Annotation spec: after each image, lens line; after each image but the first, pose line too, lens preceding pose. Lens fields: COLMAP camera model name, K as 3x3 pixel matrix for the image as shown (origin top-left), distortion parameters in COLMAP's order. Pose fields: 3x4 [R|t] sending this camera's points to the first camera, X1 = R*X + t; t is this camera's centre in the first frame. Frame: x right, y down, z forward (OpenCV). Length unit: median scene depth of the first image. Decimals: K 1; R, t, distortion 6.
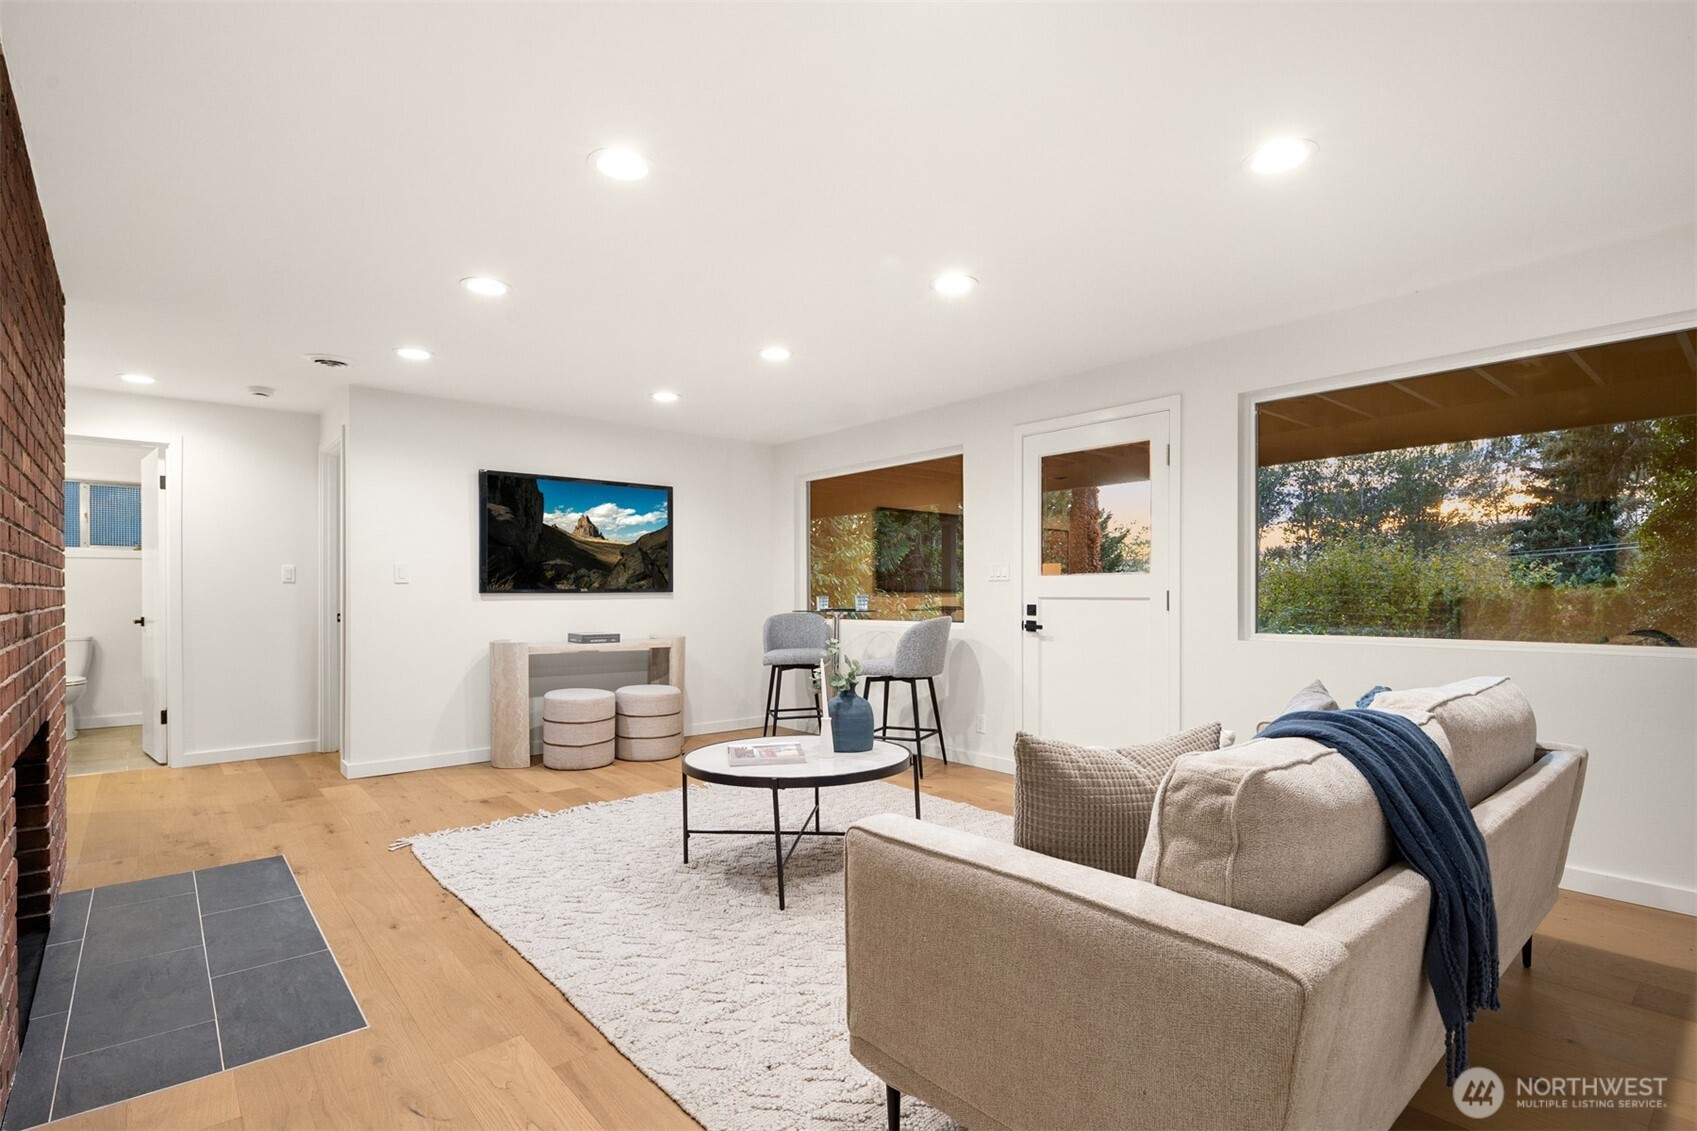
lens RADIAL K [[813.7, 0, 849.7], [0, 813.7, 594.7], [0, 0, 1]] dist [0.017924, 0.000220]
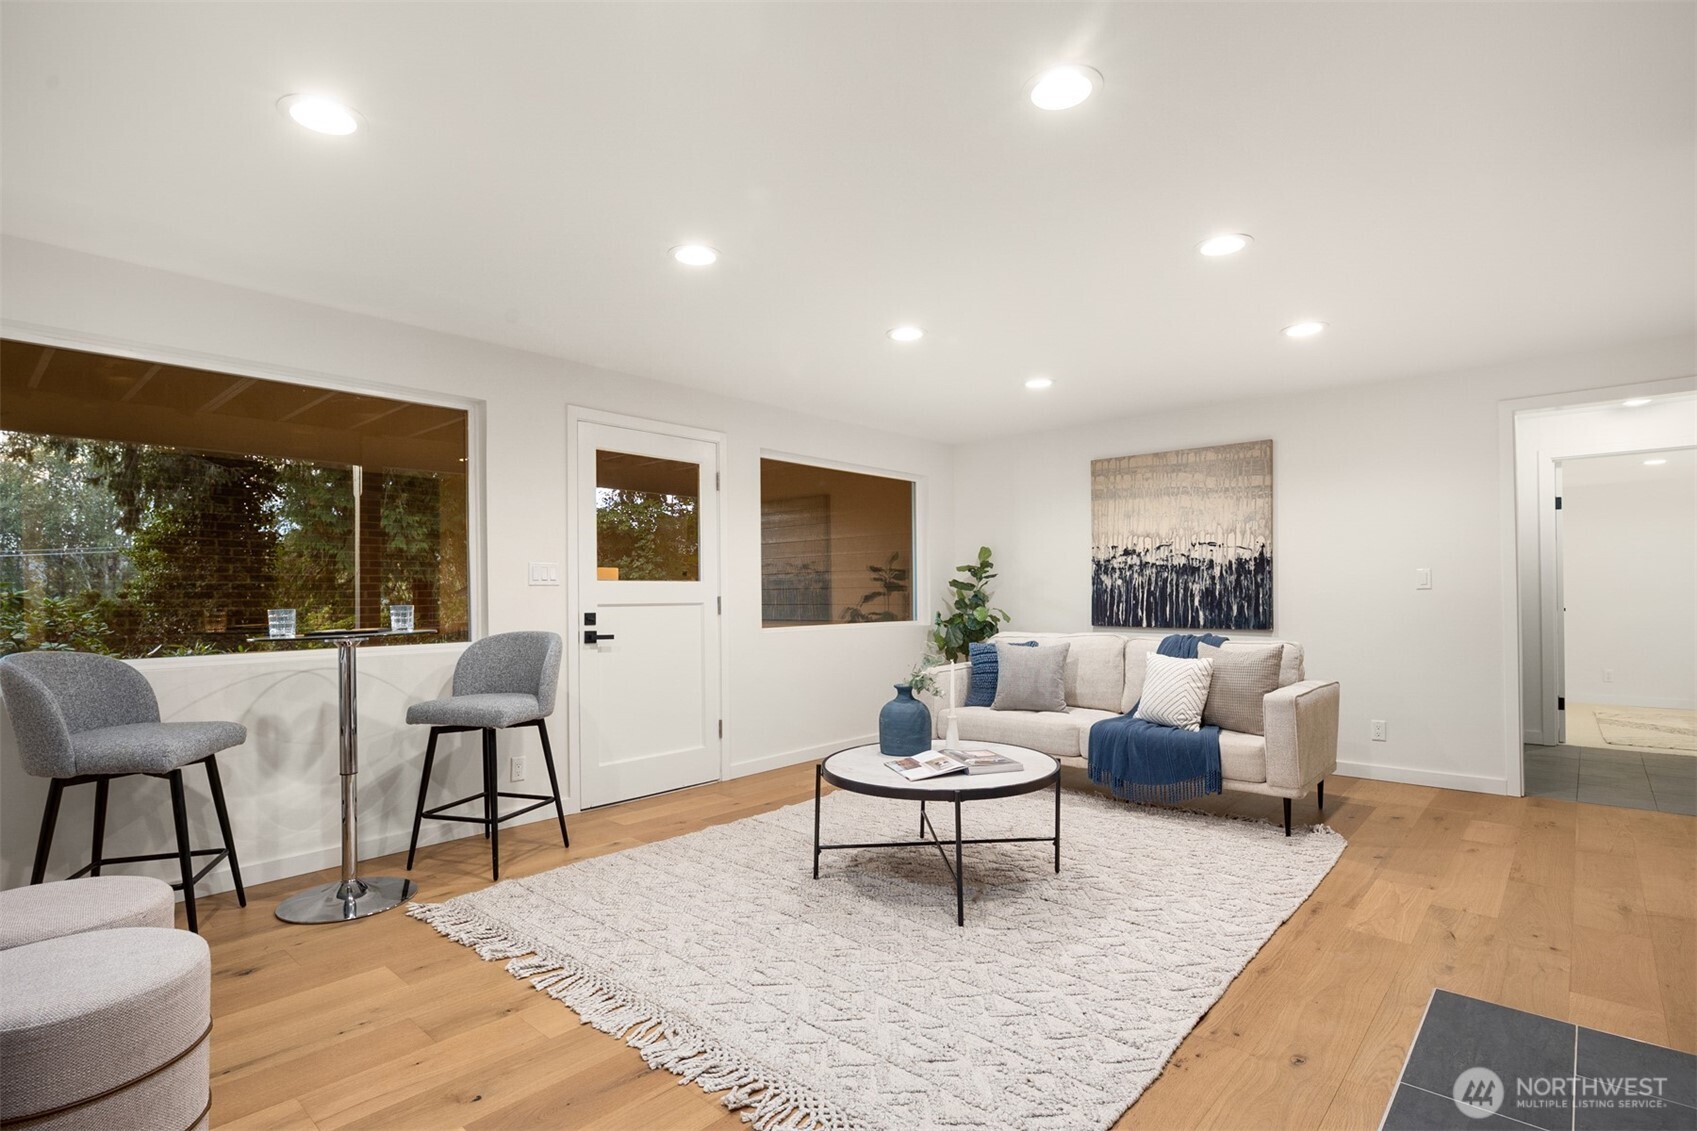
lens RADIAL K [[813.7, 0, 849.7], [0, 813.7, 594.7], [0, 0, 1]] dist [0.017924, 0.000220]
pose [[-0.133279, 0.005574, 0.991063, -0.636765], [0.007124, 0.999964, -0.004666, -0.001433], [-0.991053, 0.006439, -0.133314, 0.775767]]
